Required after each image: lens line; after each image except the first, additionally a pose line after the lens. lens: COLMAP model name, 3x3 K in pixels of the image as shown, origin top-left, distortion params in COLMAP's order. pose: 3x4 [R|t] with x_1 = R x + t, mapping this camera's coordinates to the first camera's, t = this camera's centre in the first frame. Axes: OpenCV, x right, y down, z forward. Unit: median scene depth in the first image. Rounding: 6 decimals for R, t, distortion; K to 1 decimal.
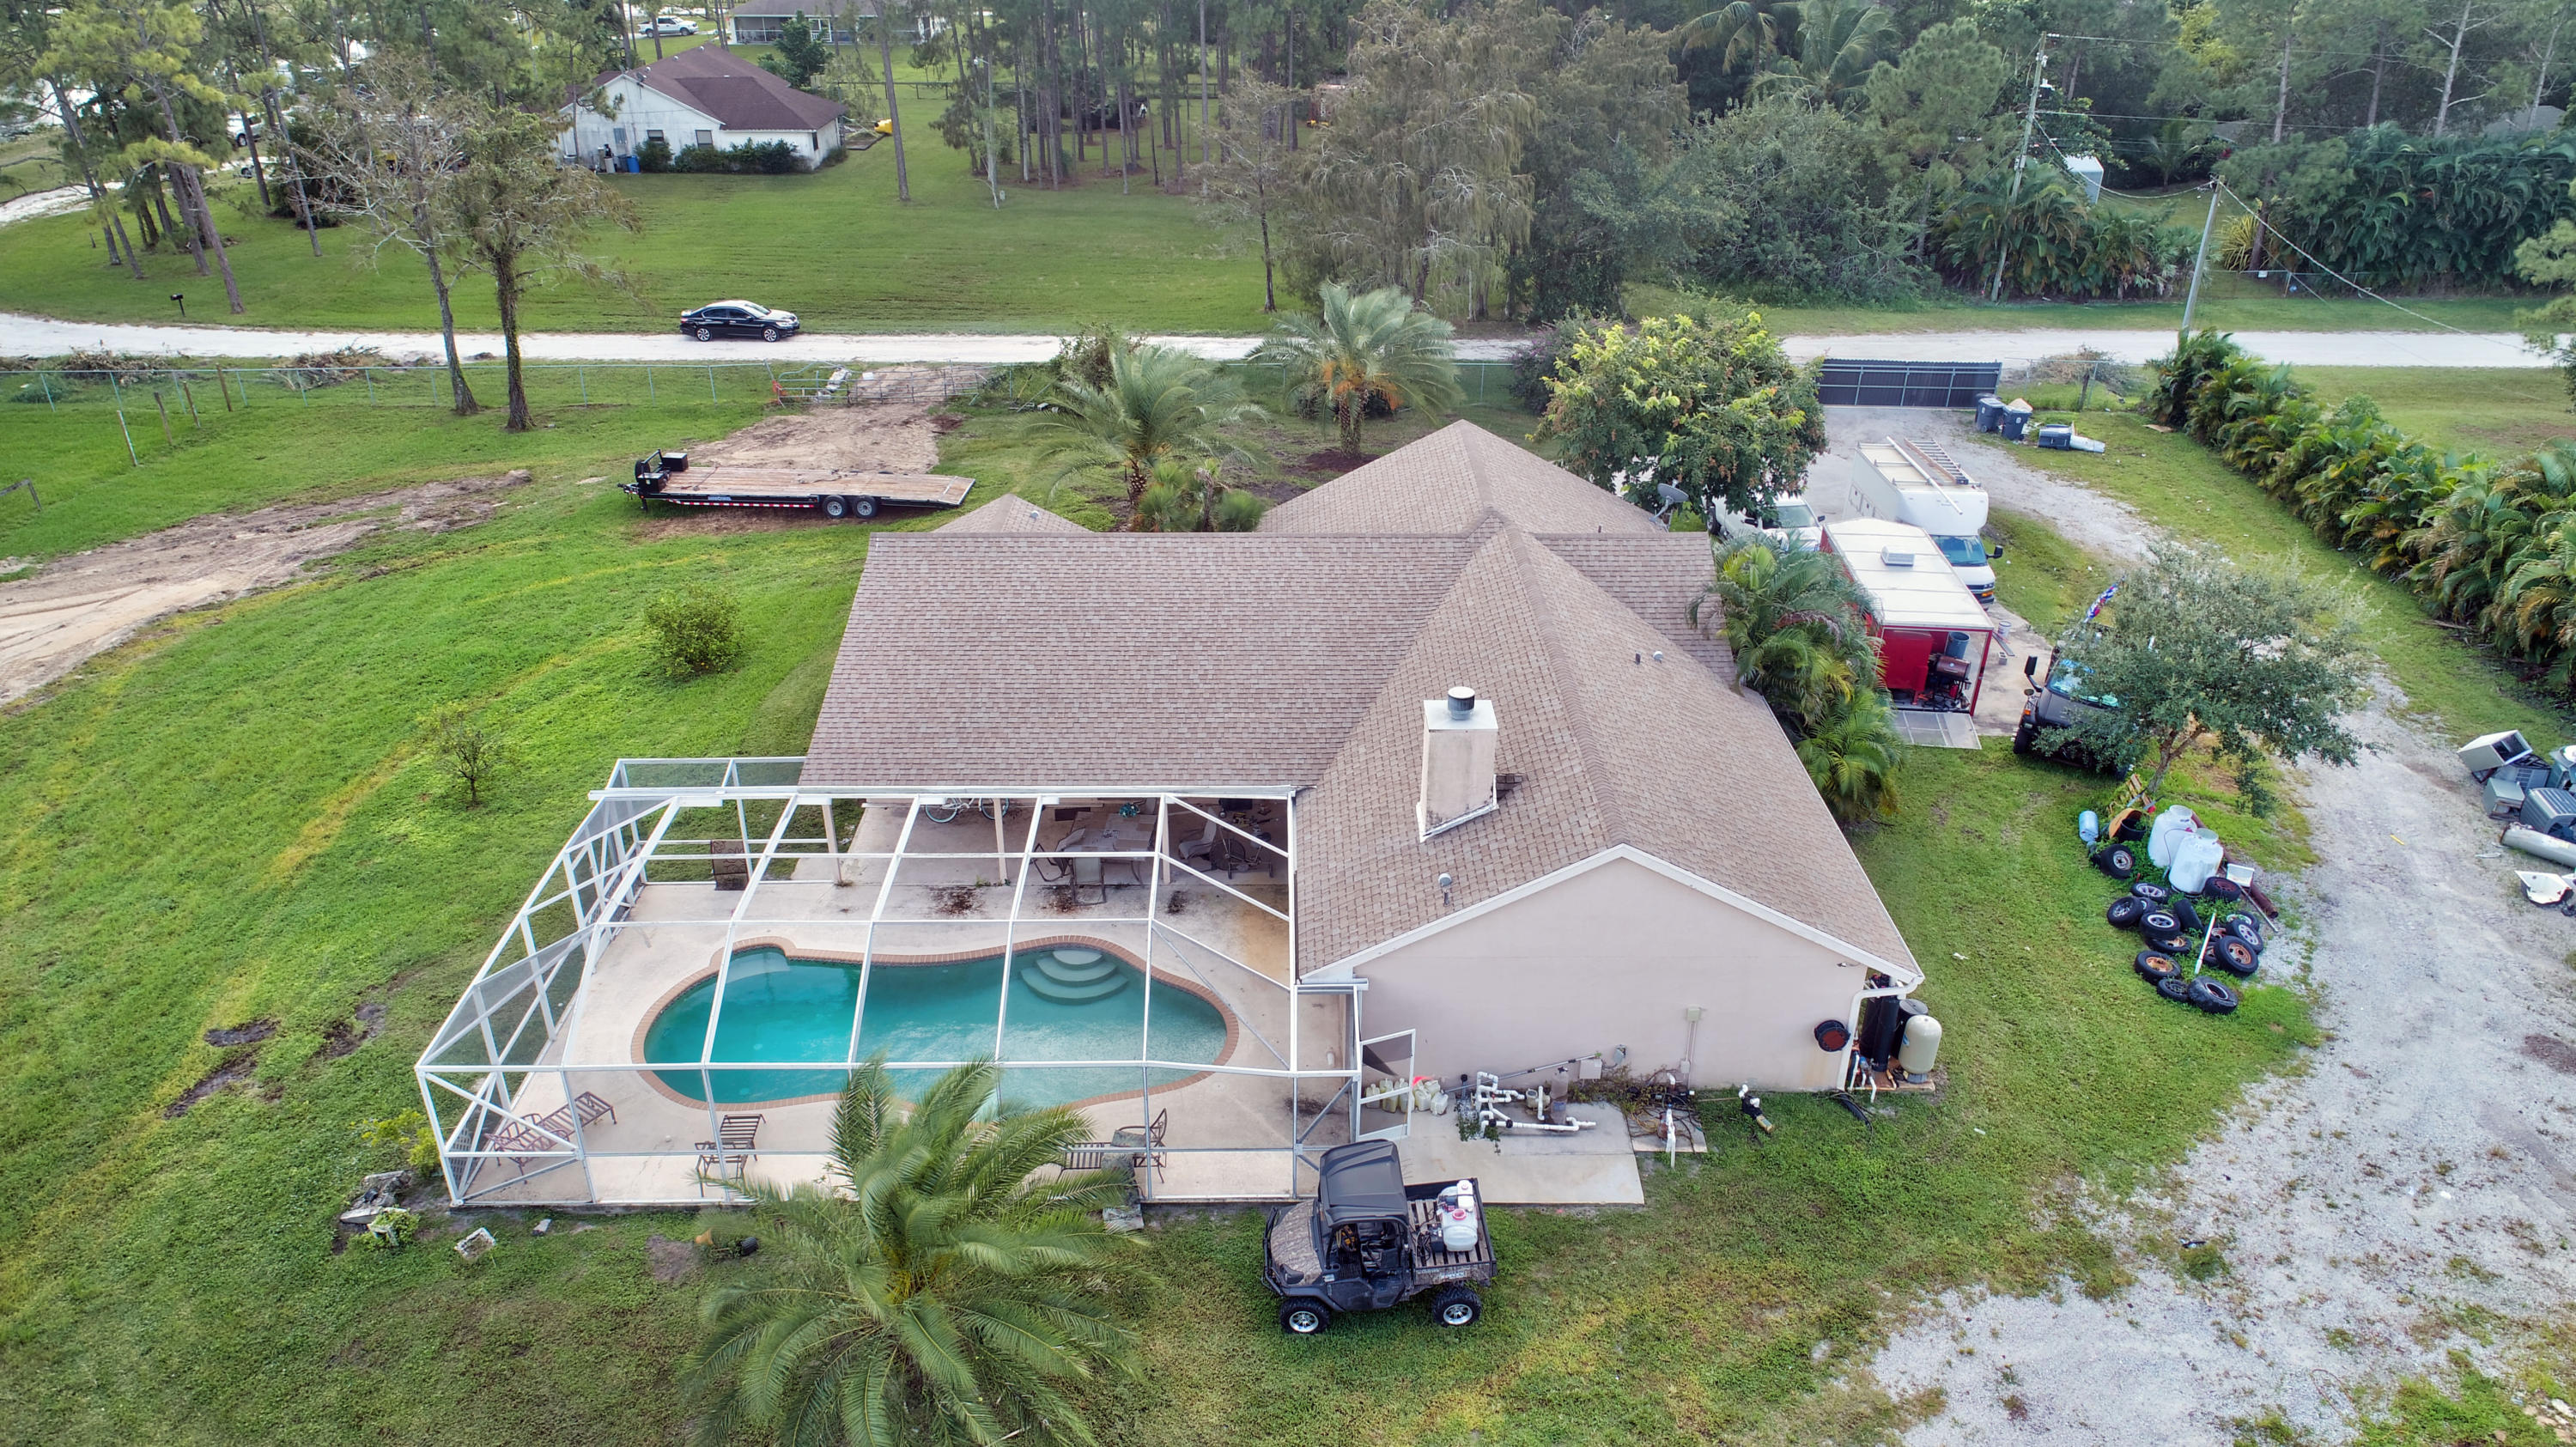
lens RADIAL K [[1730.3, 0, 1288.0], [0, 1730.3, 723.5], [0, 0, 1]] dist [0.000784, -0.000838]
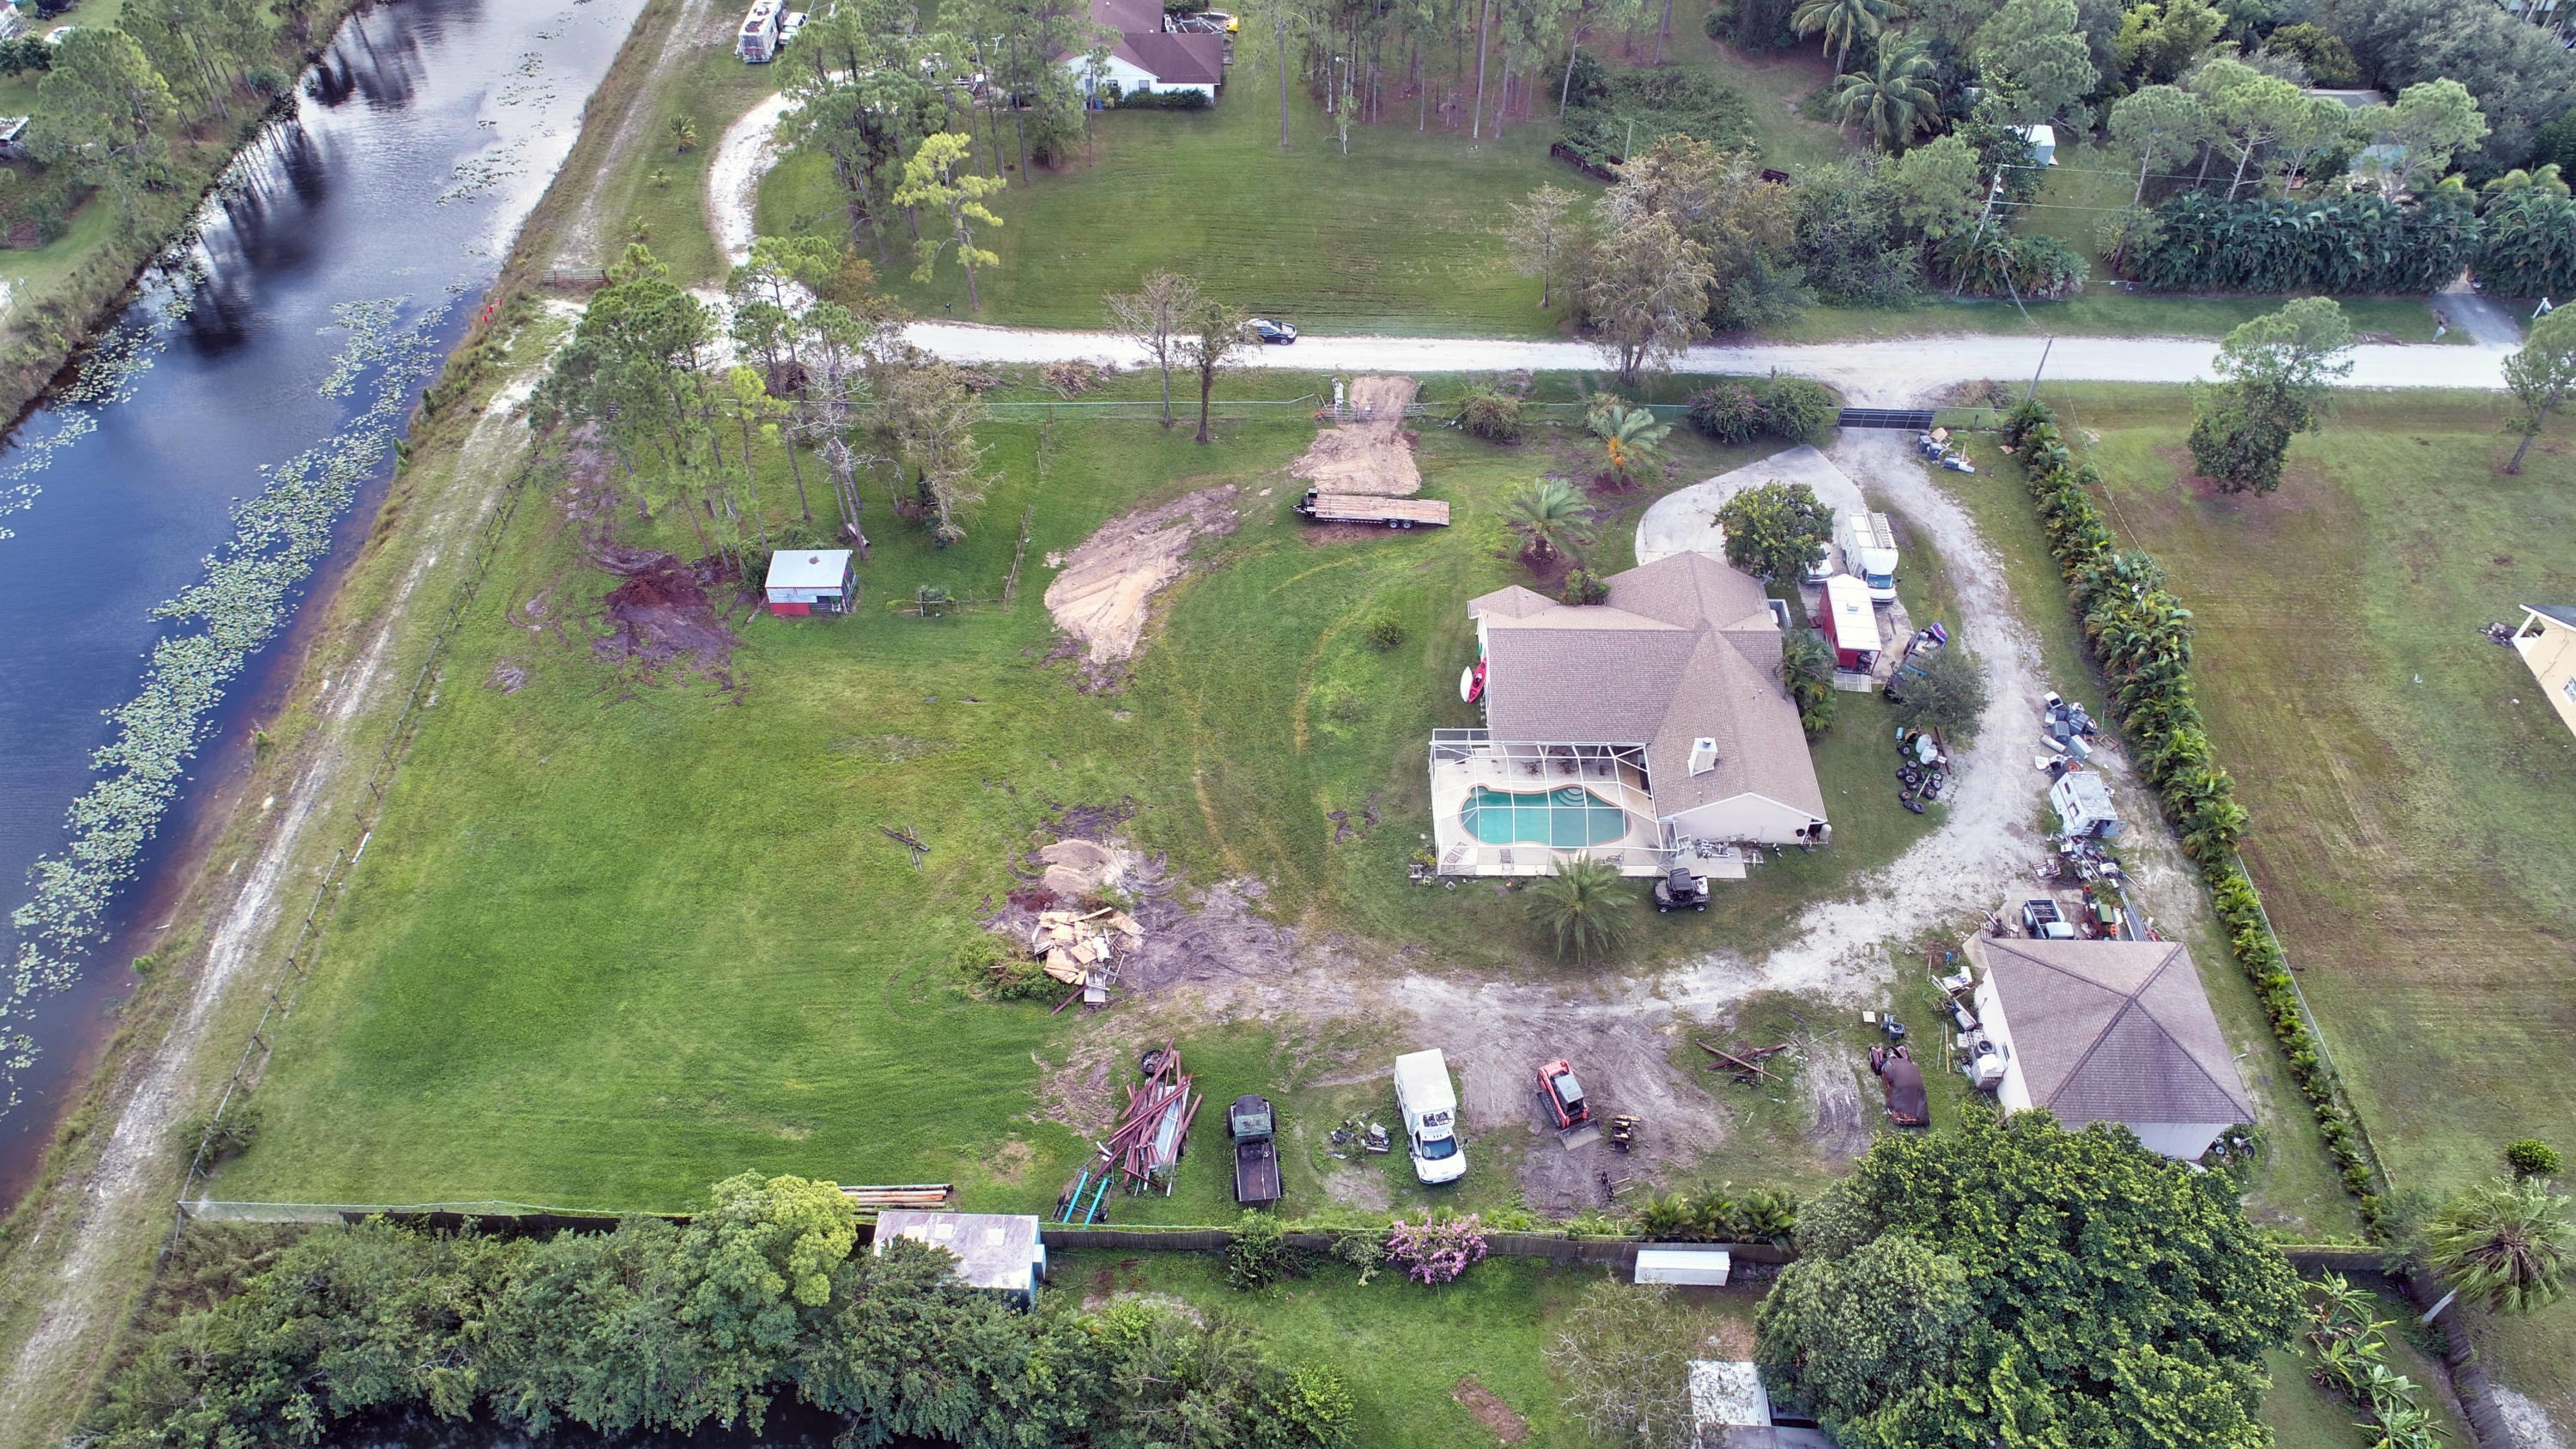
lens RADIAL K [[1724.3, 0, 1291.8], [0, 1724.3, 727.9], [0, 0, 1]] dist [-0.001289, -0.002788]
pose [[0.999903, 0.013847, -0.001525, -0.622249], [-0.012477, 0.938894, 0.343979, -1.039209], [0.006195, -0.343927, 0.938976, -1.928780]]
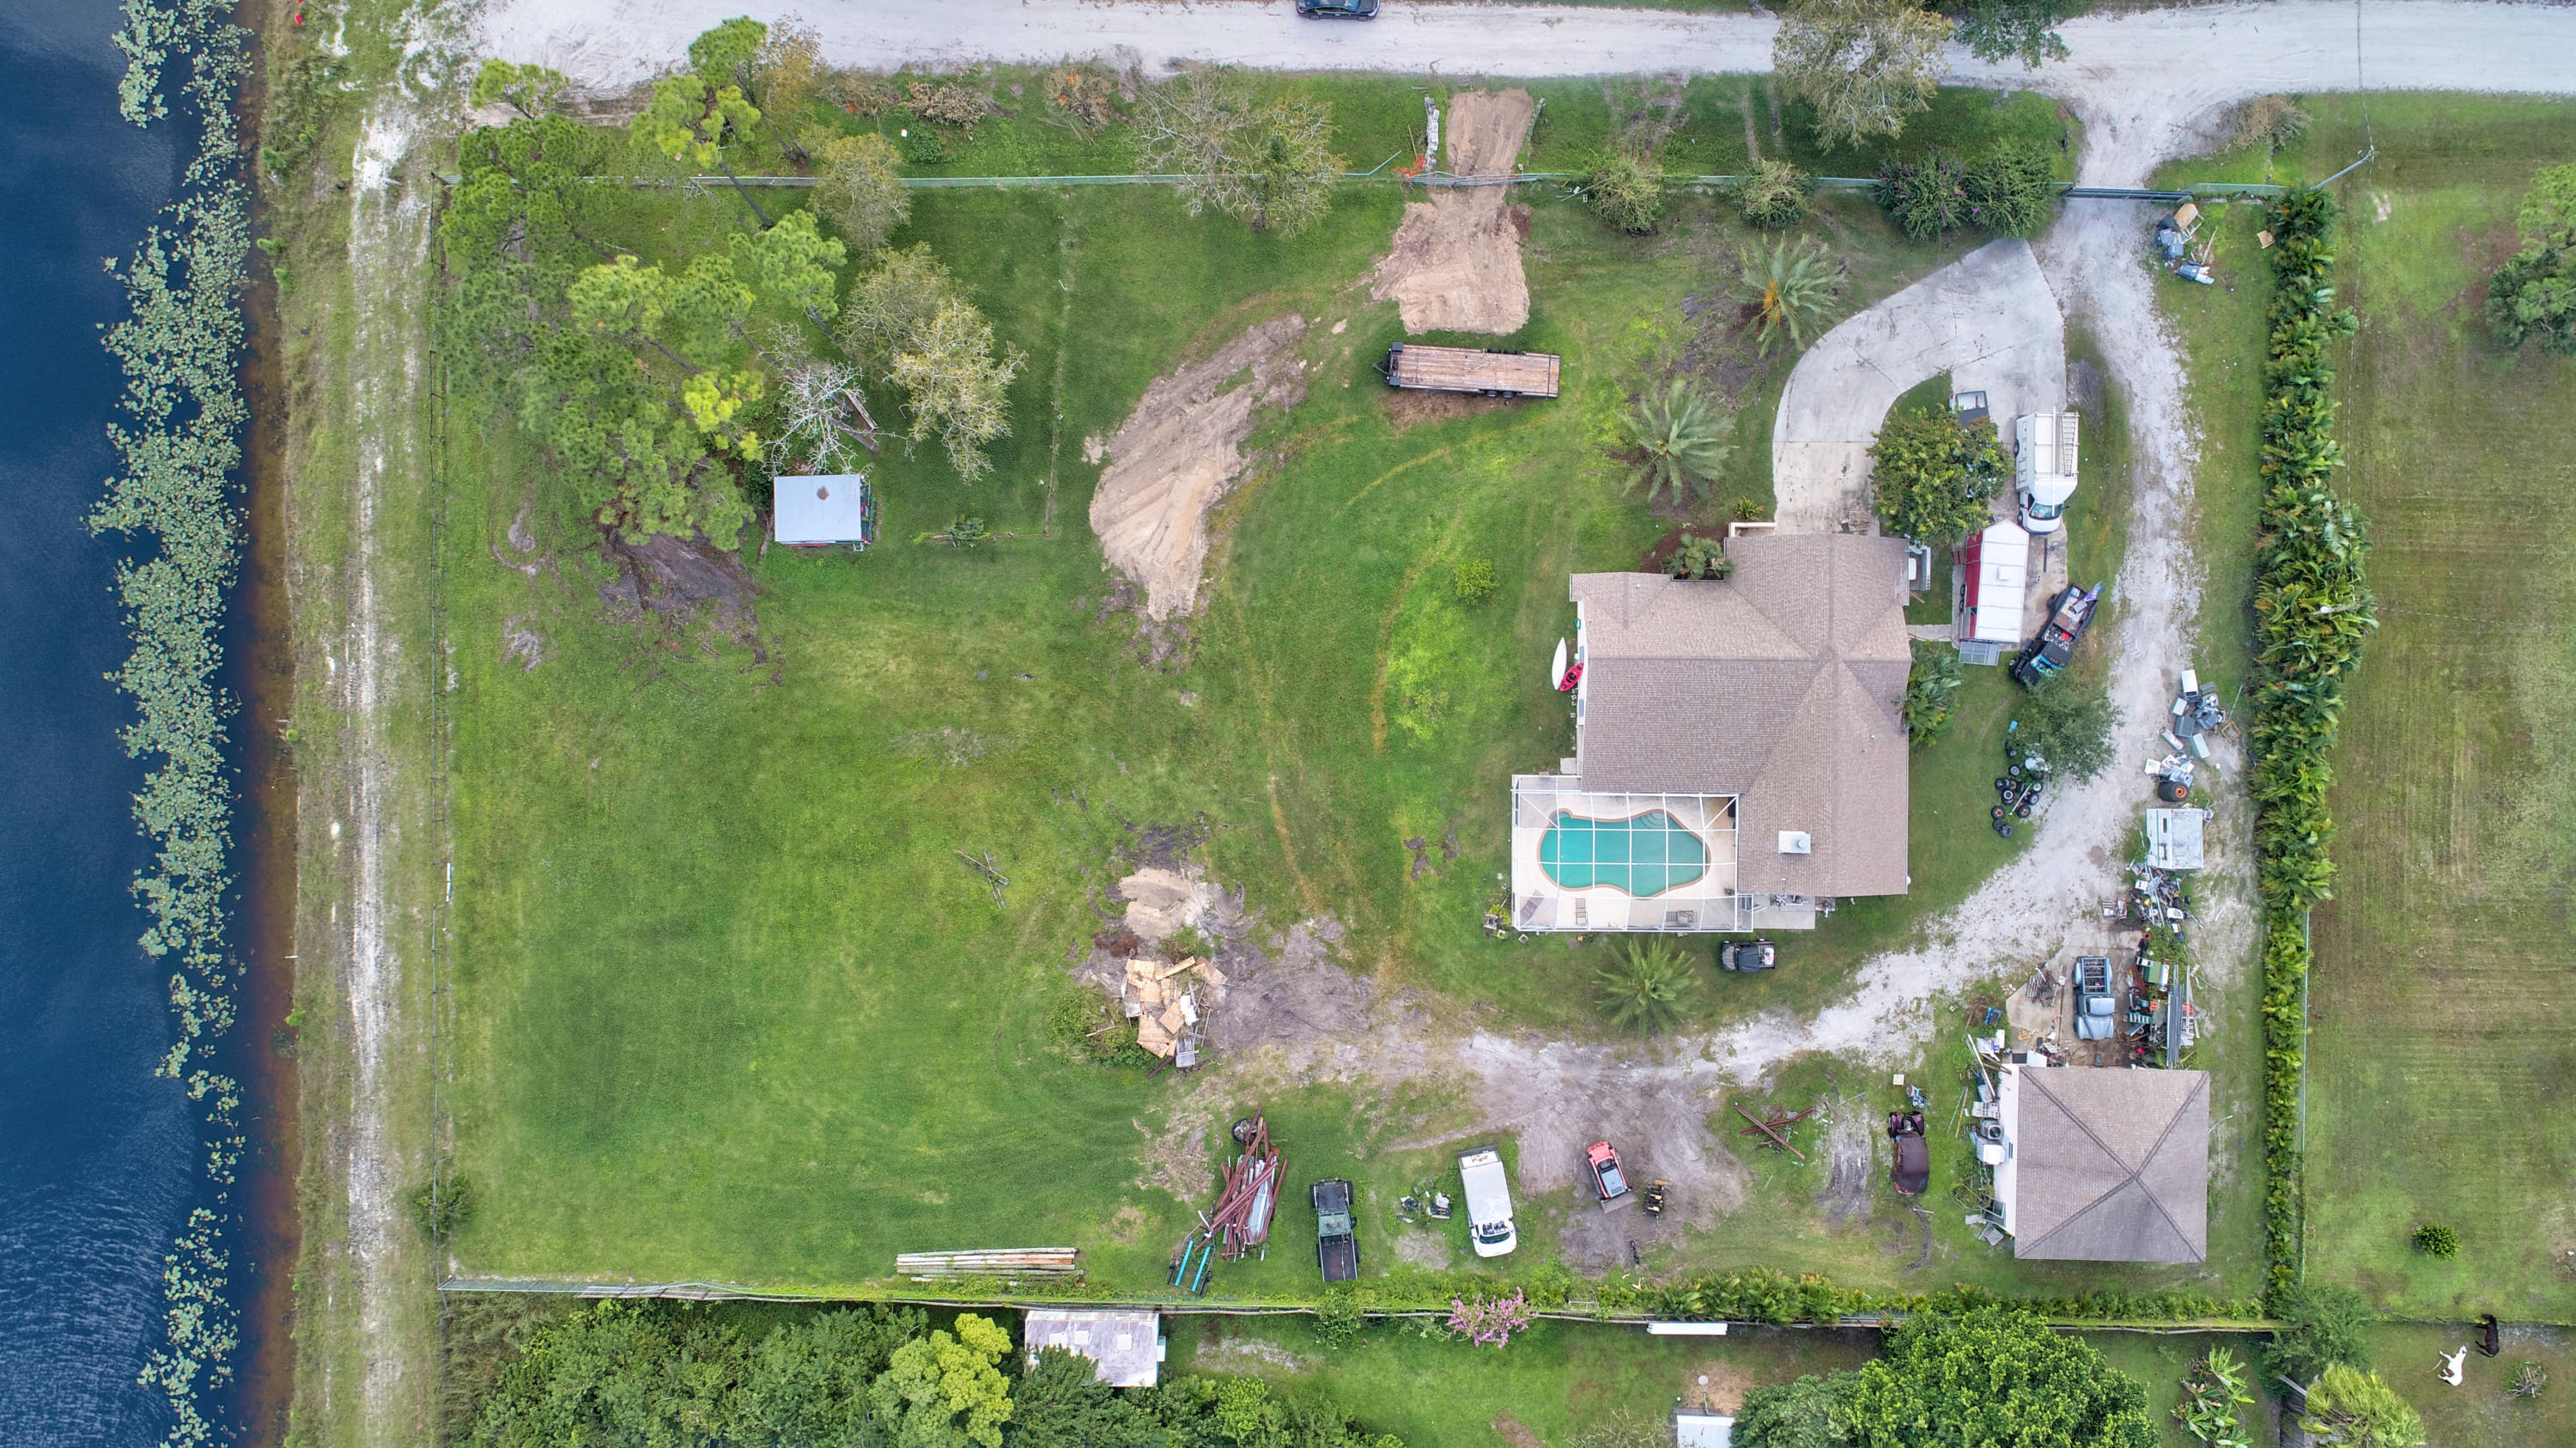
lens RADIAL K [[1724.2, 0, 1291.8], [0, 1724.2, 727.4], [0, 0, 1]] dist [-0.001289, -0.002788]
pose [[0.999862, 0.016620, -0.000302, -0.763228], [-0.007353, 0.458506, 0.888661, -2.631726], [0.014908, -0.888536, 0.458565, -0.313291]]
